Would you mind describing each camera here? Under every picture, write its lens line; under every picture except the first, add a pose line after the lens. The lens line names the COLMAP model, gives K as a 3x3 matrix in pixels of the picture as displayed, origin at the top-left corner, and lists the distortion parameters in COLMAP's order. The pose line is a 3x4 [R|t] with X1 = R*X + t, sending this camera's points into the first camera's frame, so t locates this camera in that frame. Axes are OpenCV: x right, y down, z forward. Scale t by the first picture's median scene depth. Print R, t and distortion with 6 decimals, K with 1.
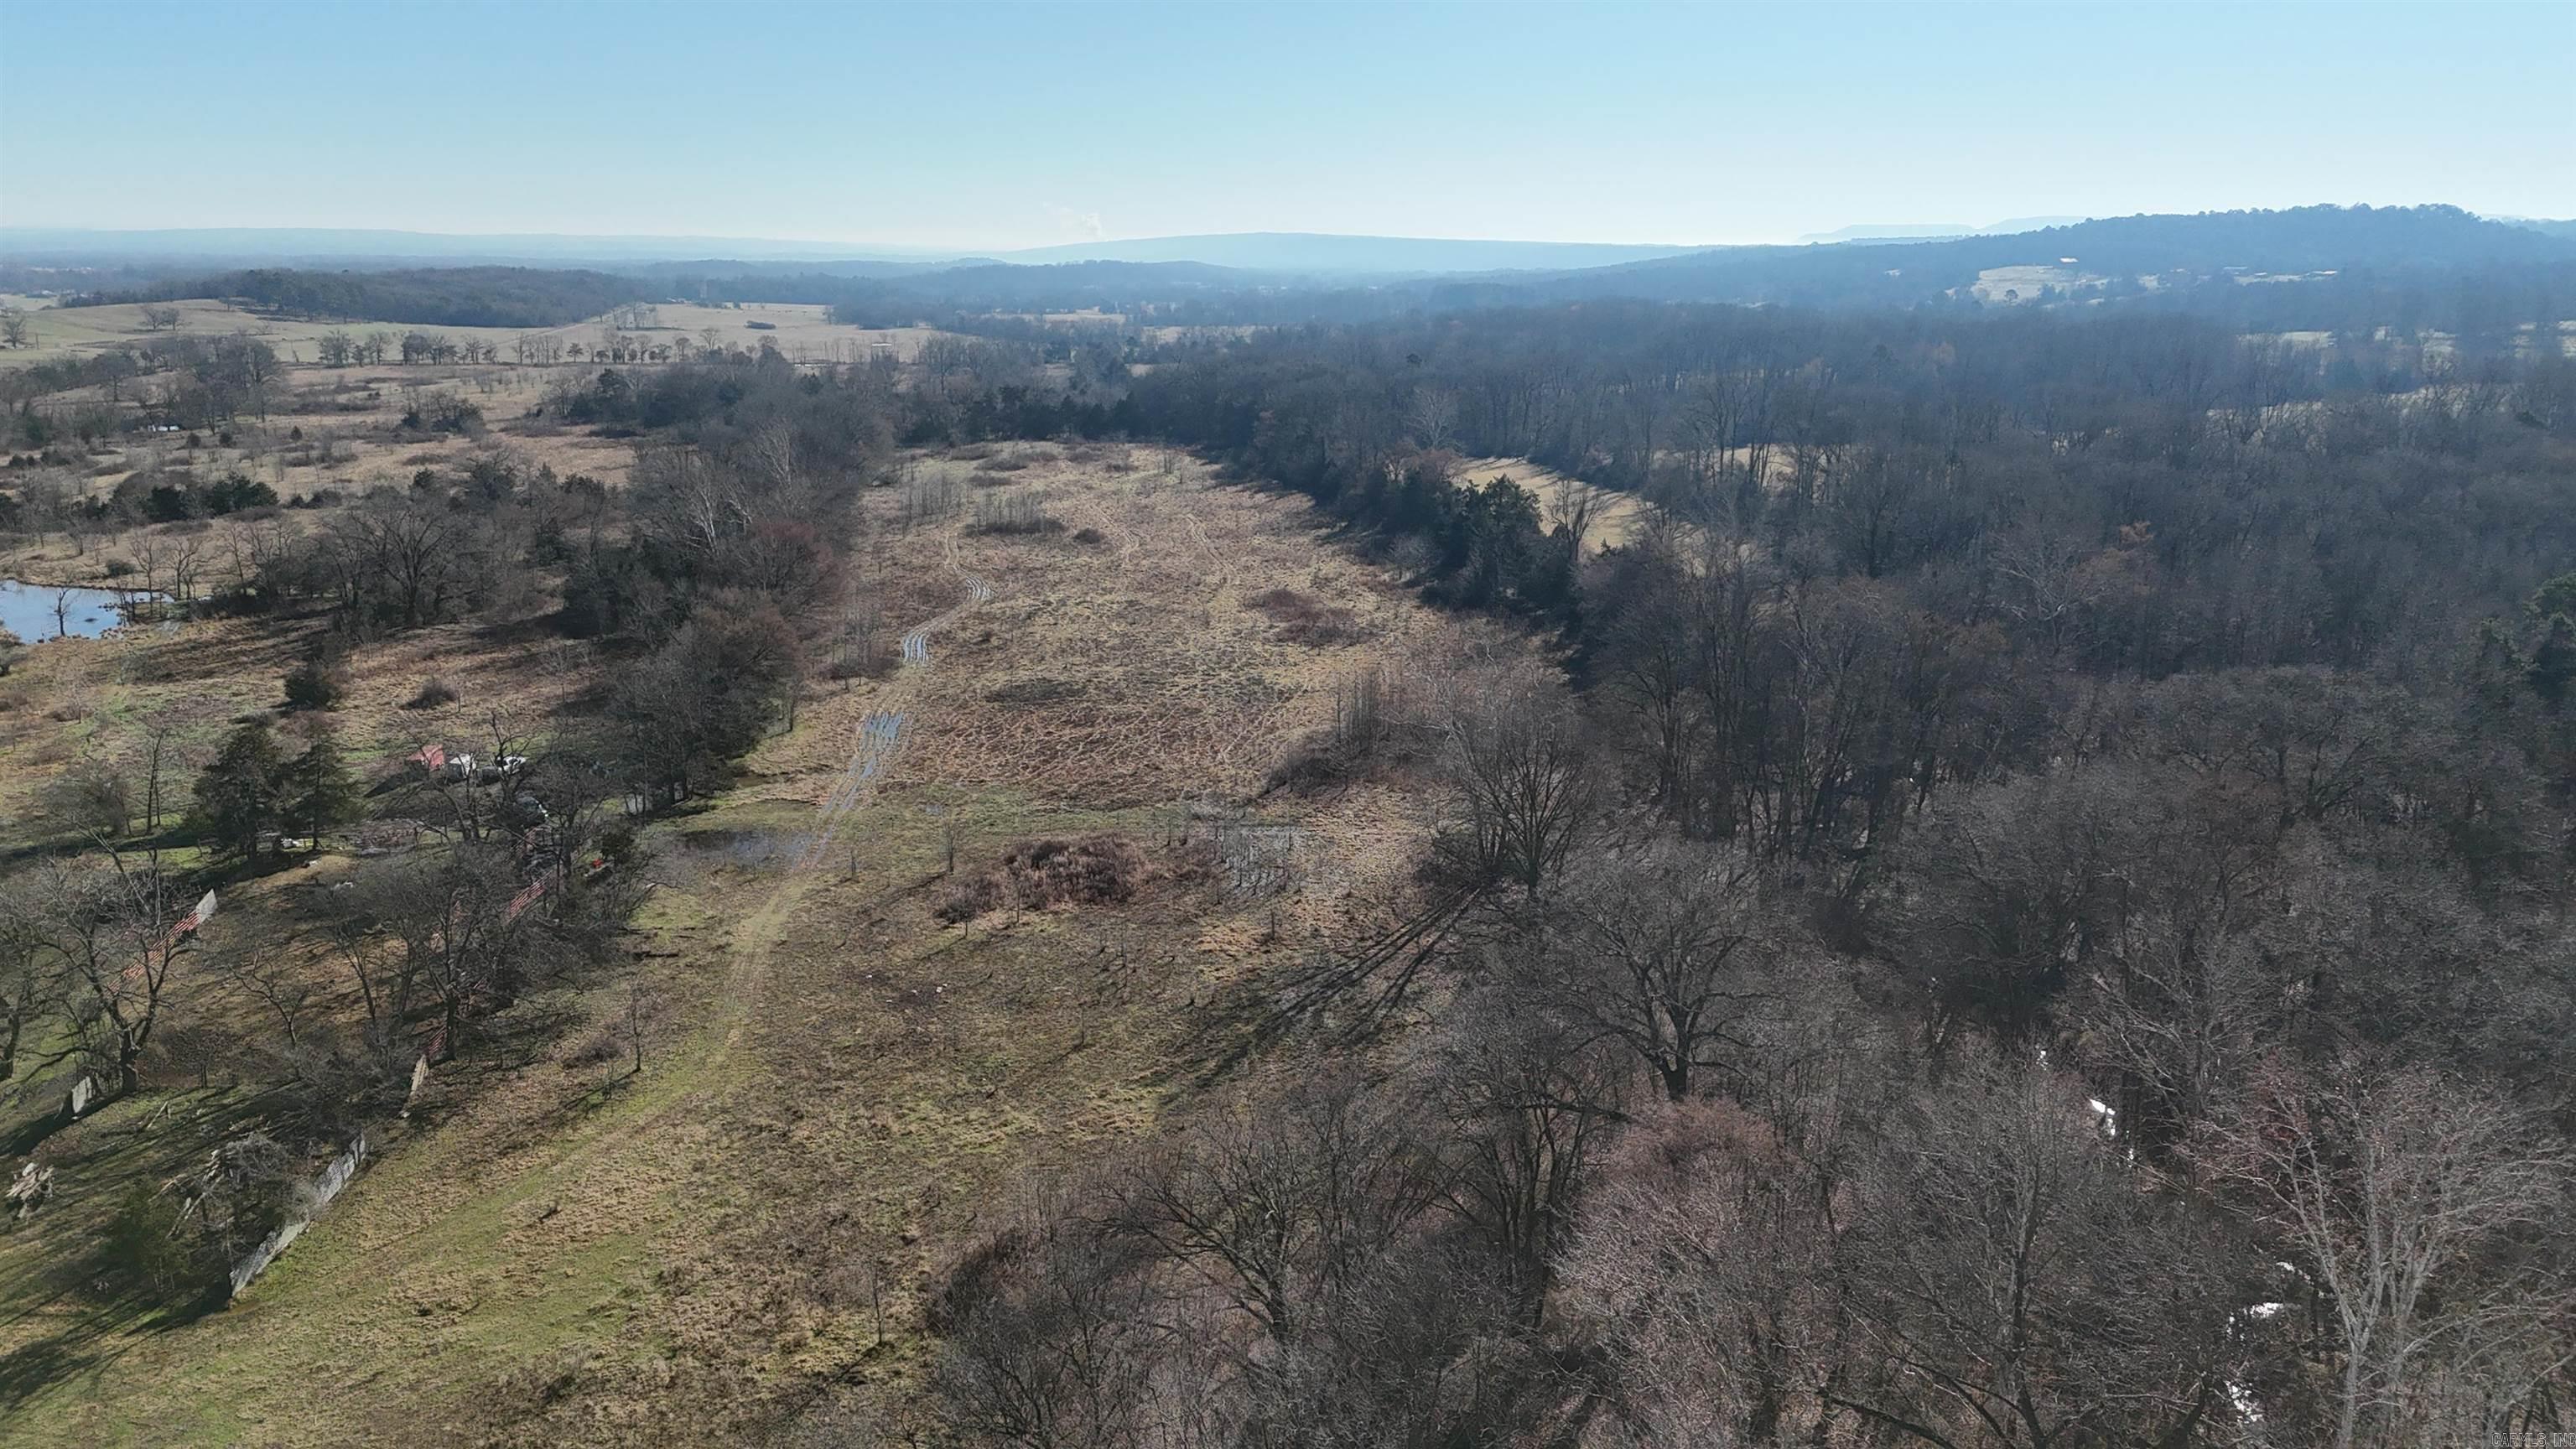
lens RADIAL K [[1886.2, 0, 1291.6], [0, 1886.2, 719.0], [0, 0, 1]] dist [0.096107, -0.094013]
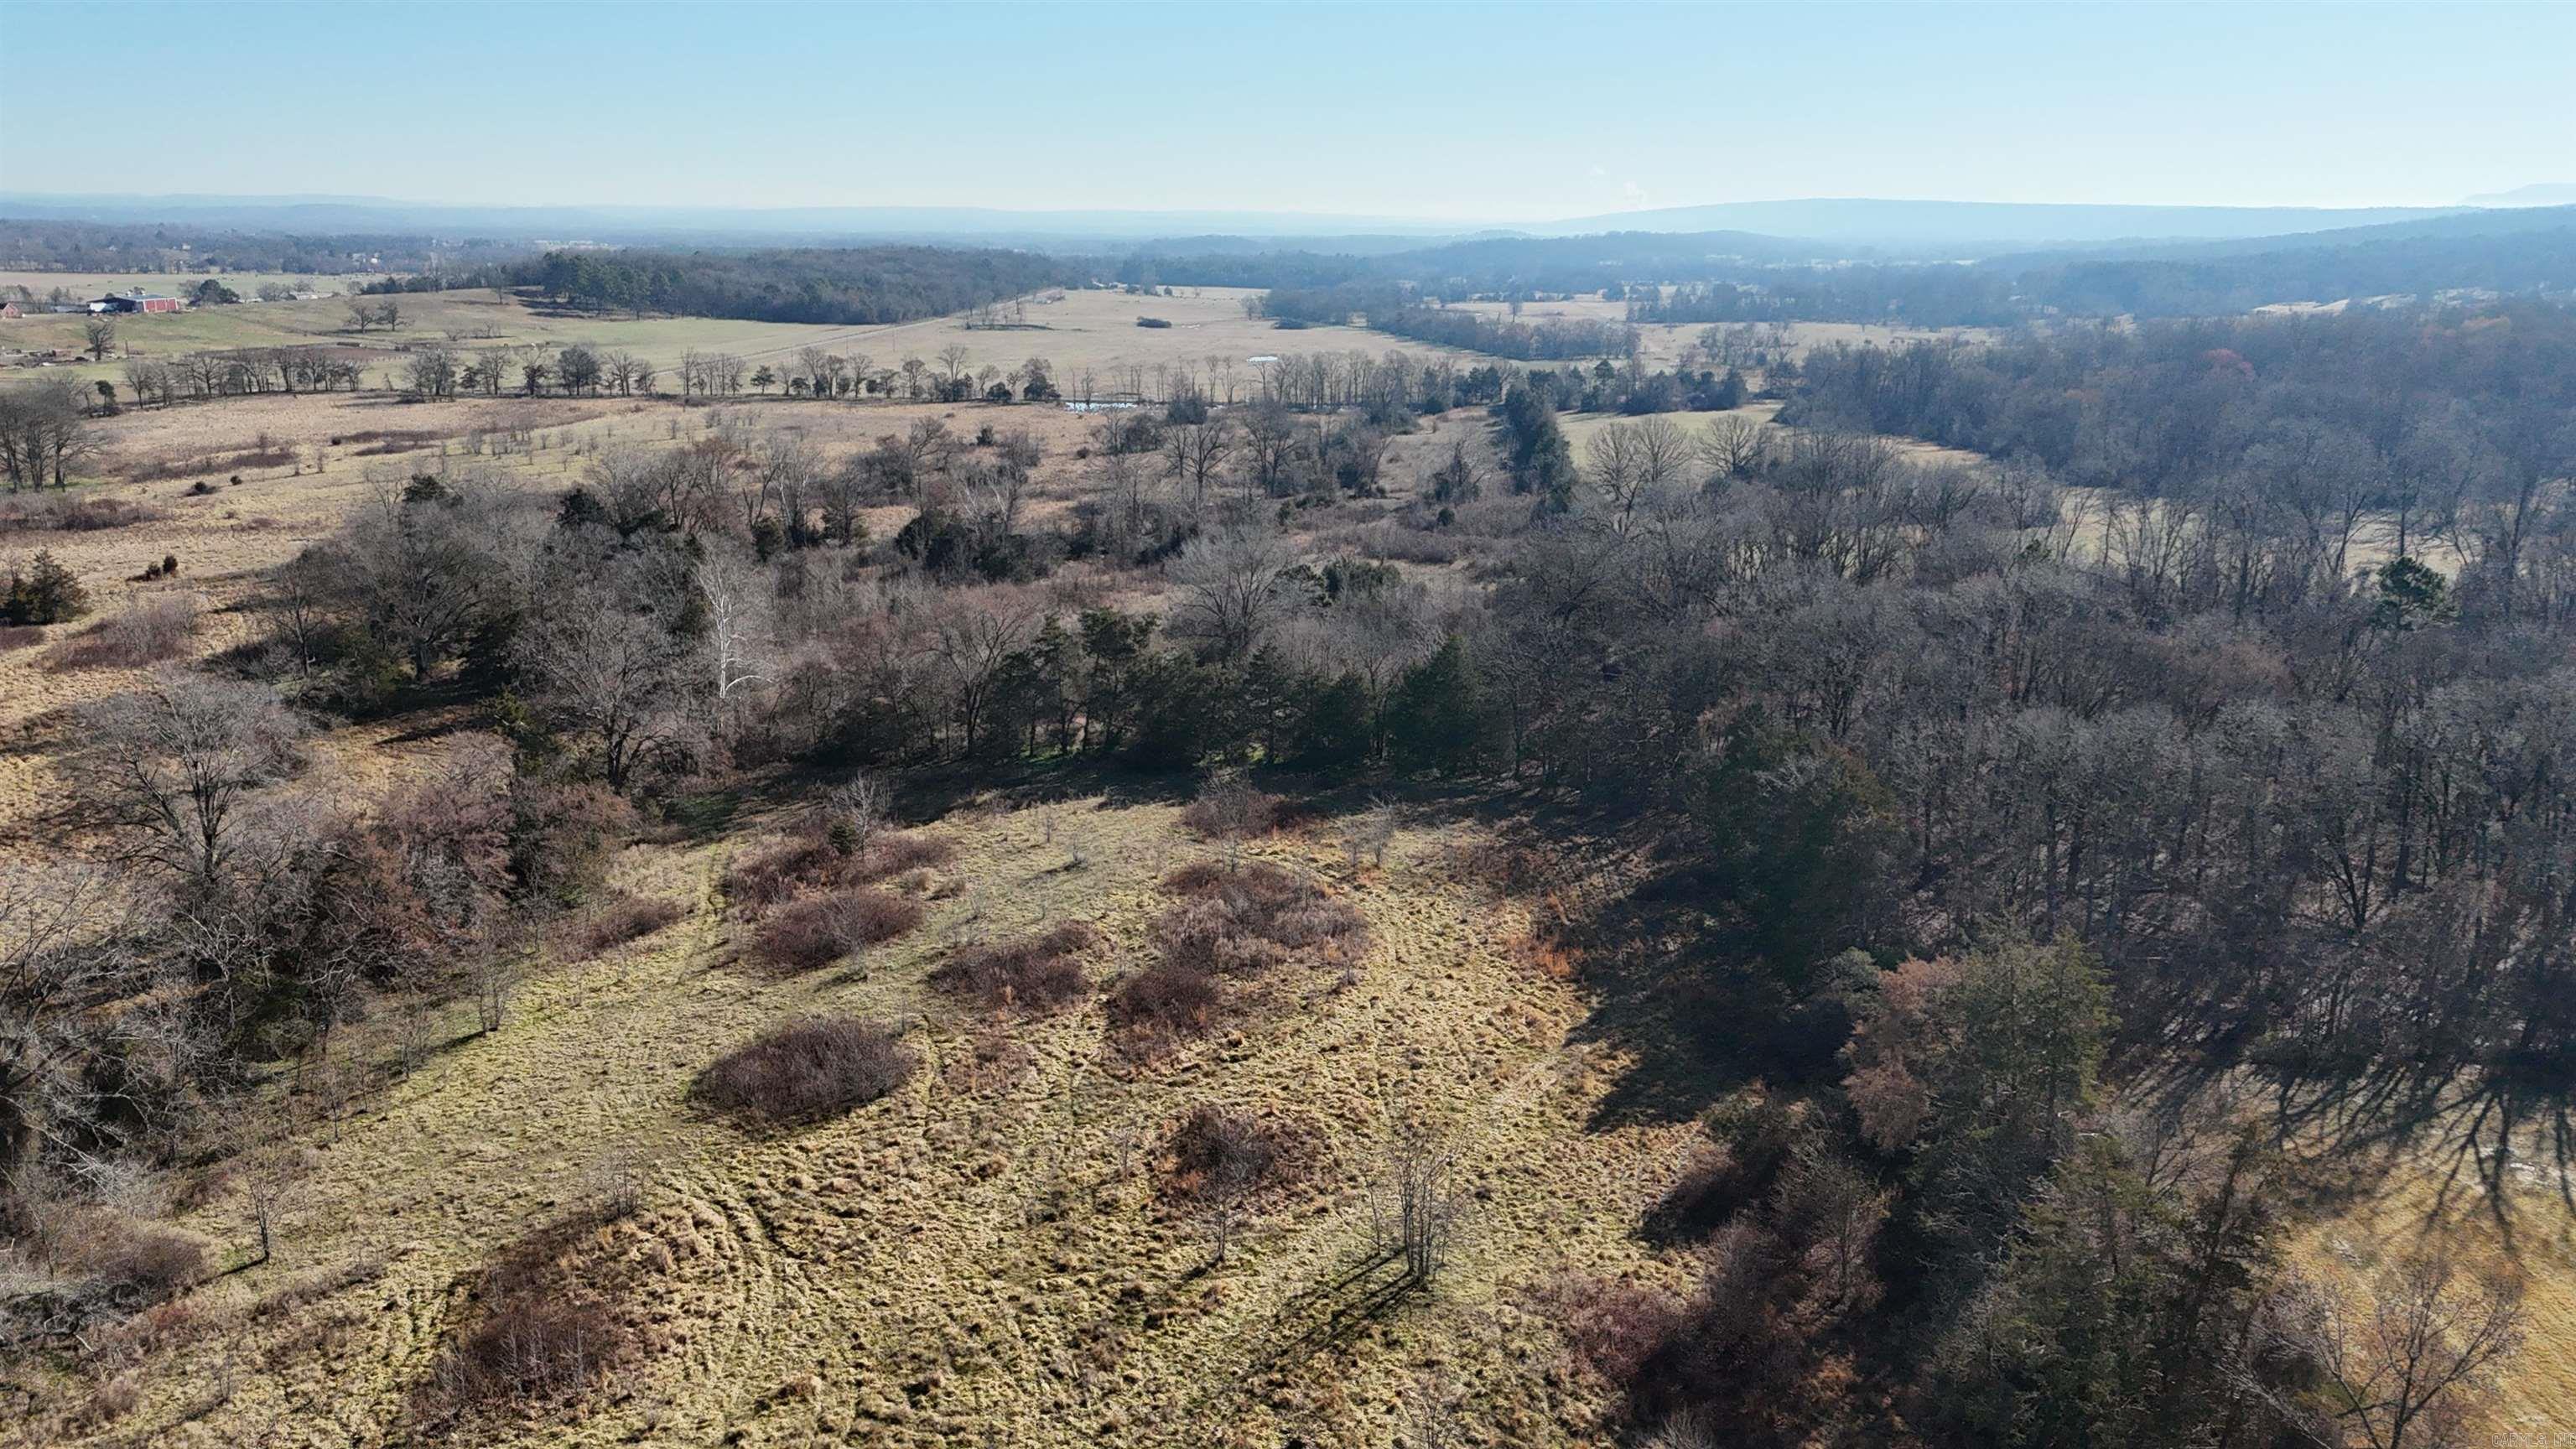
lens RADIAL K [[1886.2, 0, 1291.6], [0, 1886.2, 719.0], [0, 0, 1]] dist [0.096107, -0.094013]
pose [[0.962716, 0.066853, -0.262122, -0.009295], [-0.063082, 0.997748, 0.022785, -0.067182], [0.263055, -0.005400, 0.964766, 0.271882]]
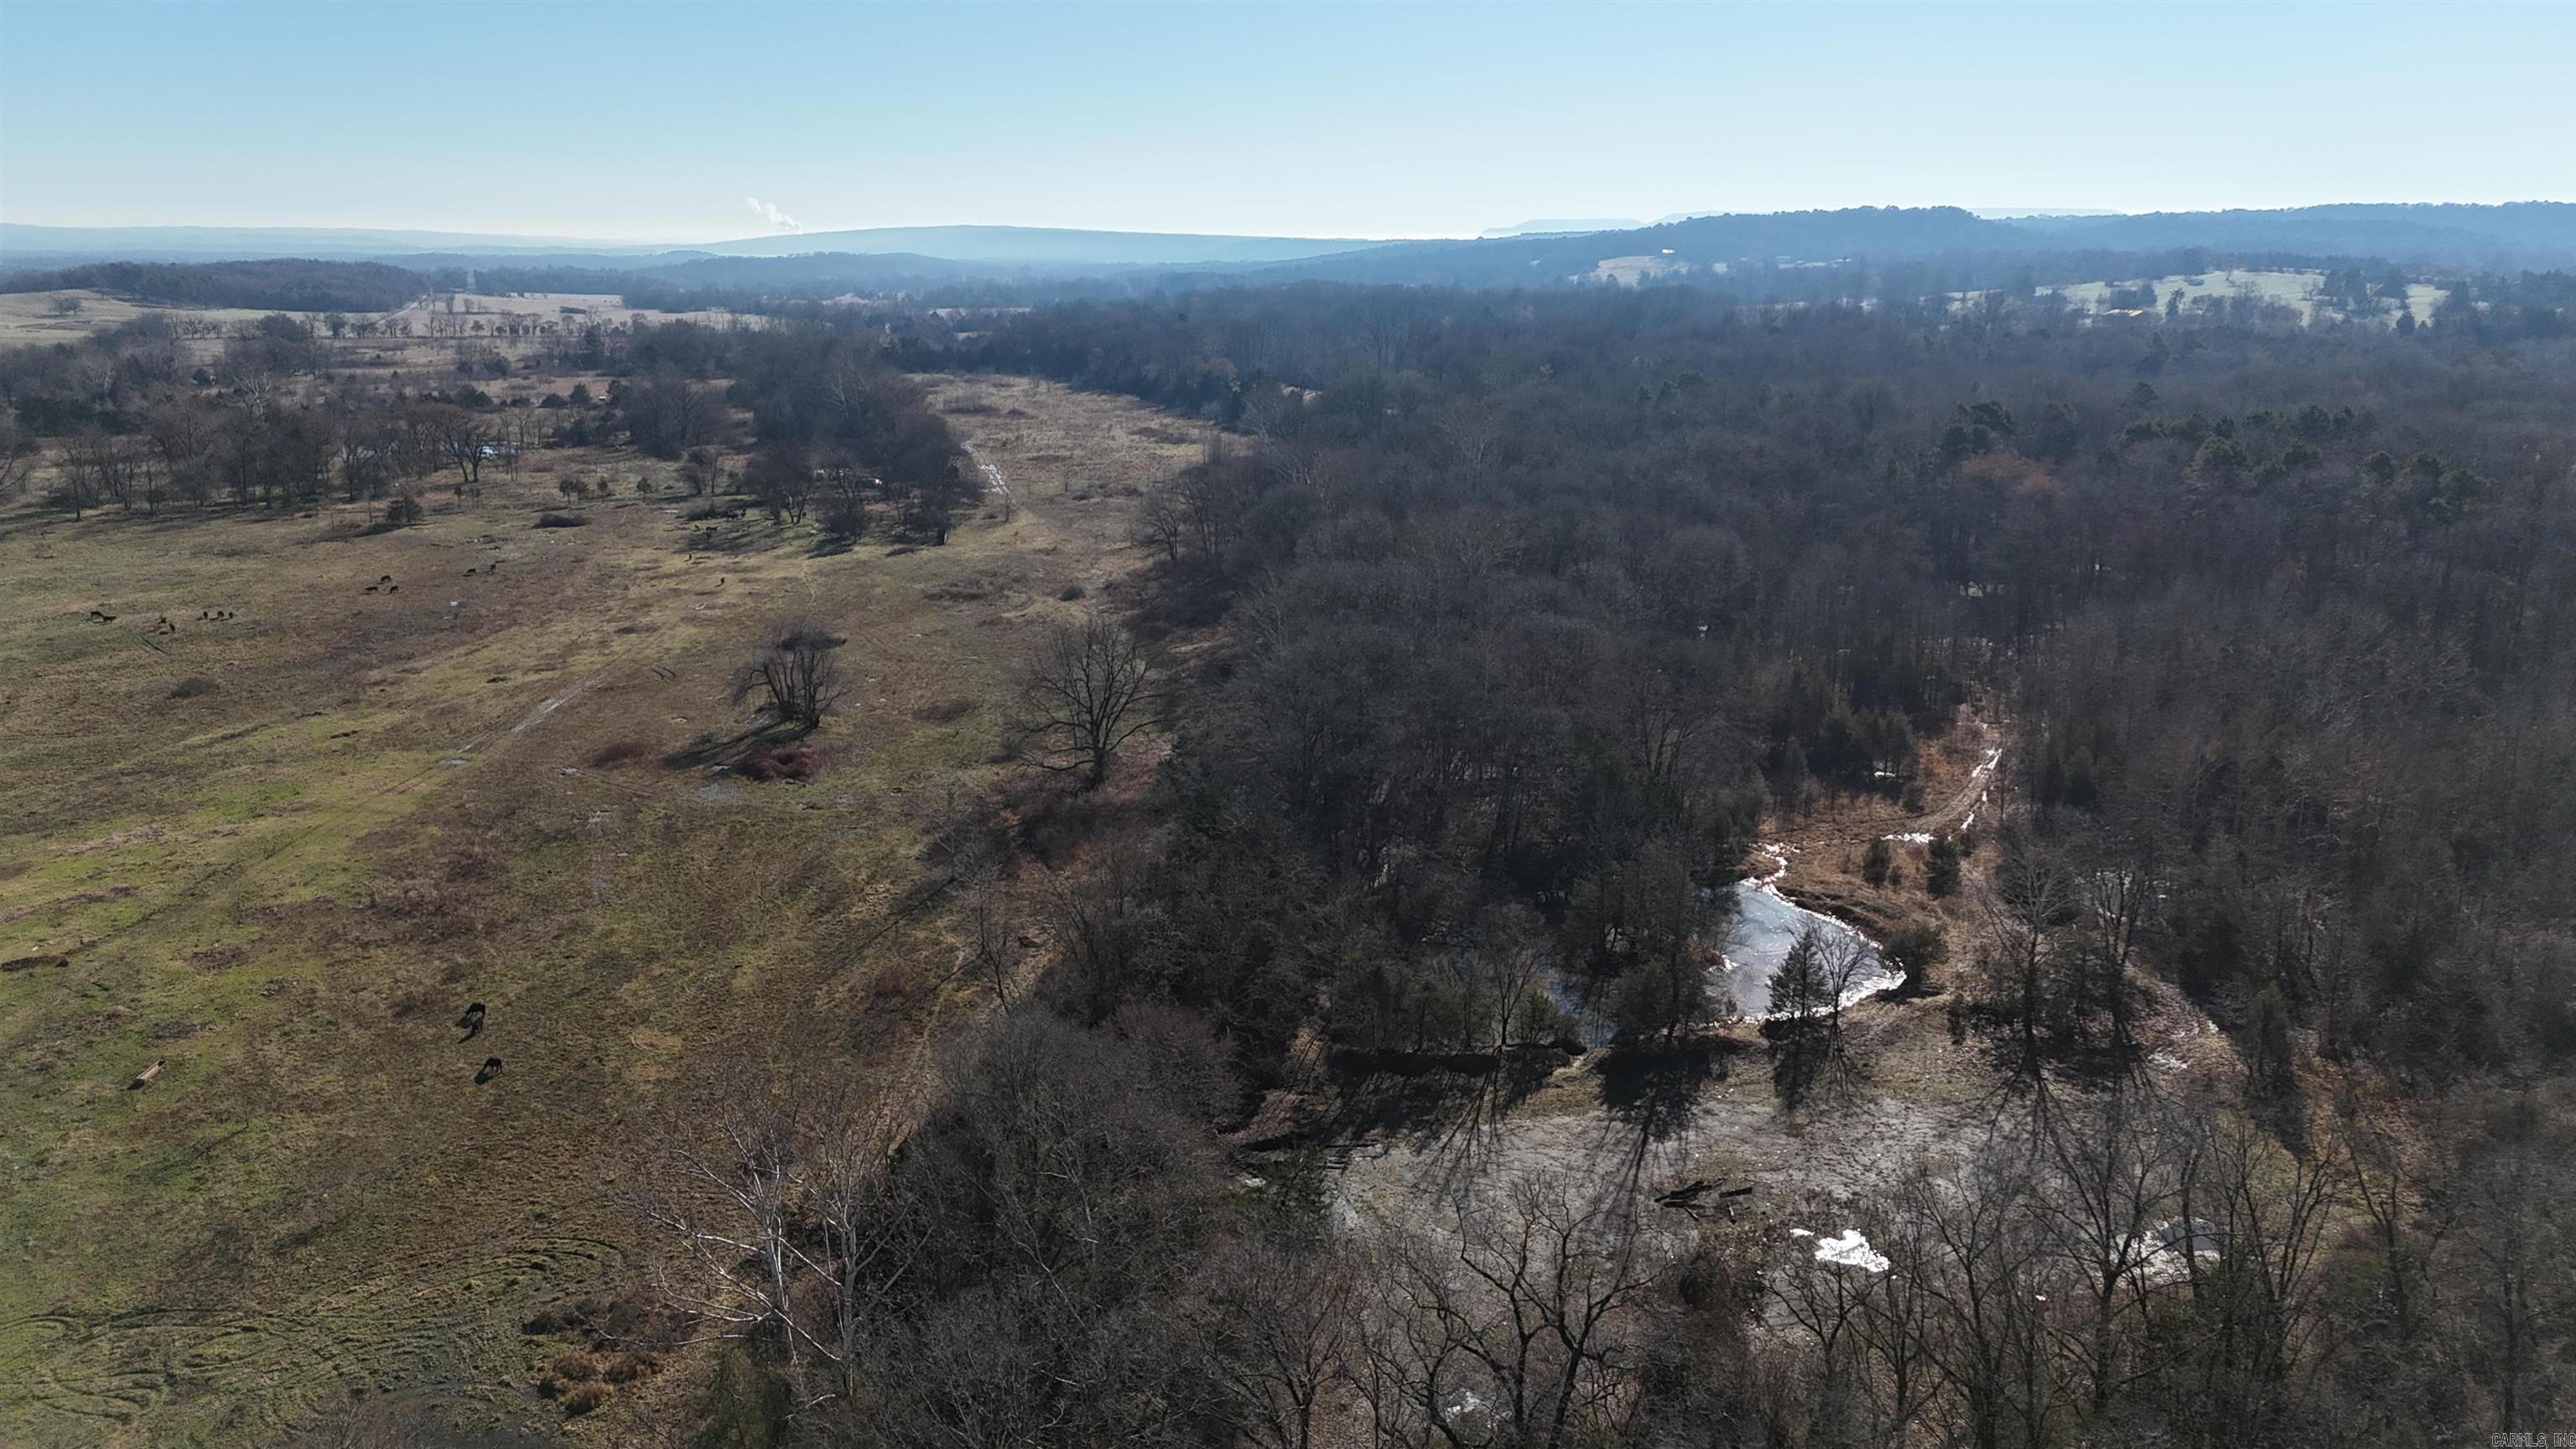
lens RADIAL K [[1886.2, 0, 1291.6], [0, 1886.2, 719.0], [0, 0, 1]] dist [0.096107, -0.094013]
pose [[0.988130, -0.041234, 0.147985, -0.035271], [0.040709, 0.999149, 0.006578, 0.049330], [-0.148130, -0.000476, 0.988968, -0.200093]]
